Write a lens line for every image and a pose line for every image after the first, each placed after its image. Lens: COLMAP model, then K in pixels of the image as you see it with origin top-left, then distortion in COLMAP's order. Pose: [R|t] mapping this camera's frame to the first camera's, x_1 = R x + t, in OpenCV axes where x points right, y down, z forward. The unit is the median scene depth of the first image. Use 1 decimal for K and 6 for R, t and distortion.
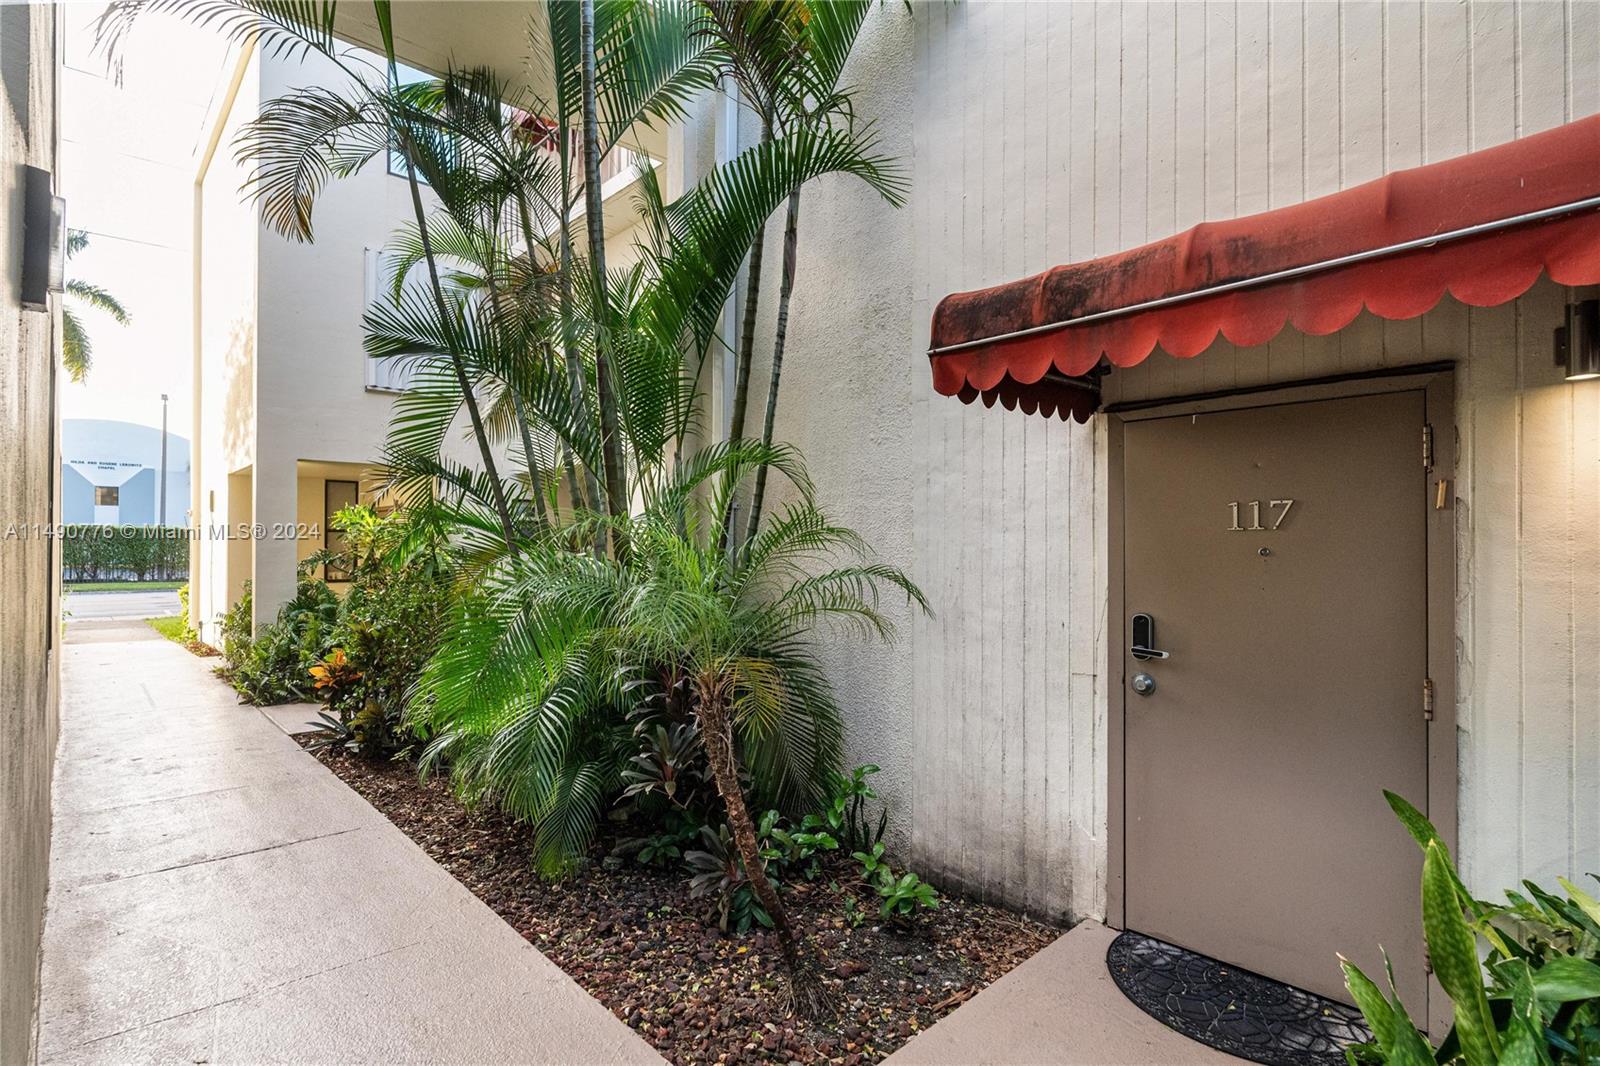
lens RADIAL K [[810.0, 0, 800.0], [0, 810.0, 533.0], [0, 0, 1]] dist [-0.001192, 0.001026]
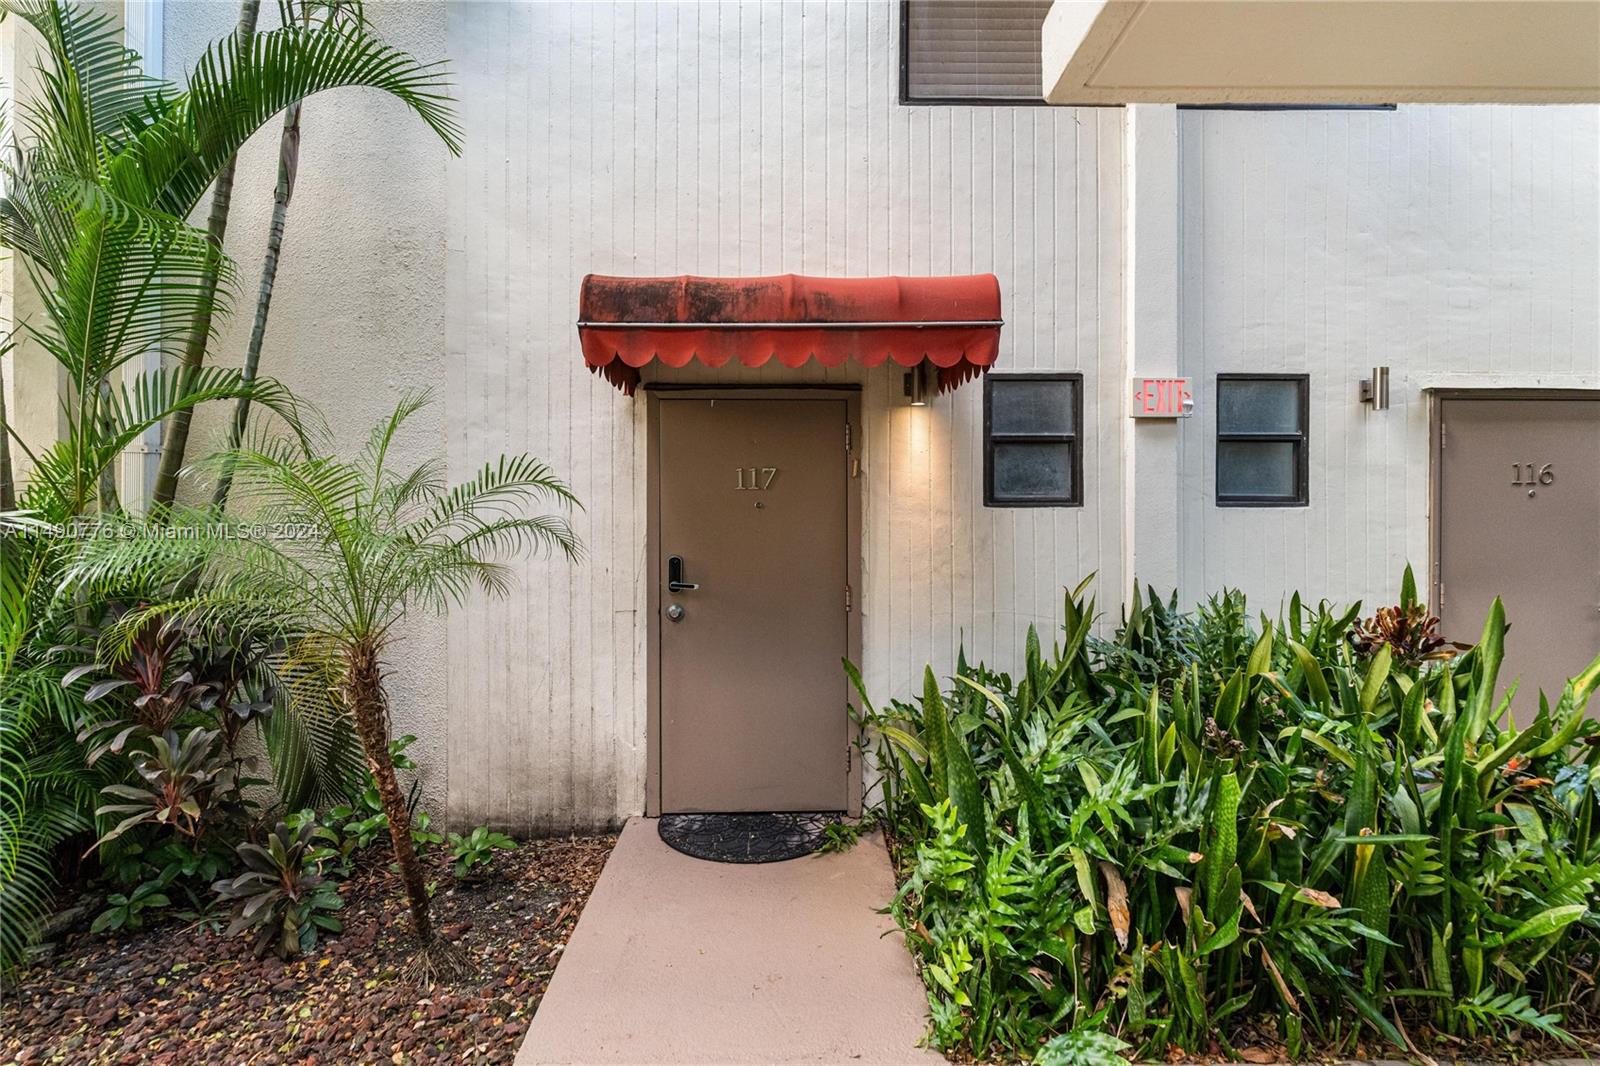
lens RADIAL K [[897.1, 0, 811.9], [0, 897.1, 504.6], [0, 0, 1]] dist [-0.004370, 0.000951]
pose [[0.606404, 0.001294, 0.795155, -0.526509], [-0.007261, 0.999966, 0.003909, 0.014067], [-0.795123, -0.008144, 0.606393, 0.002115]]
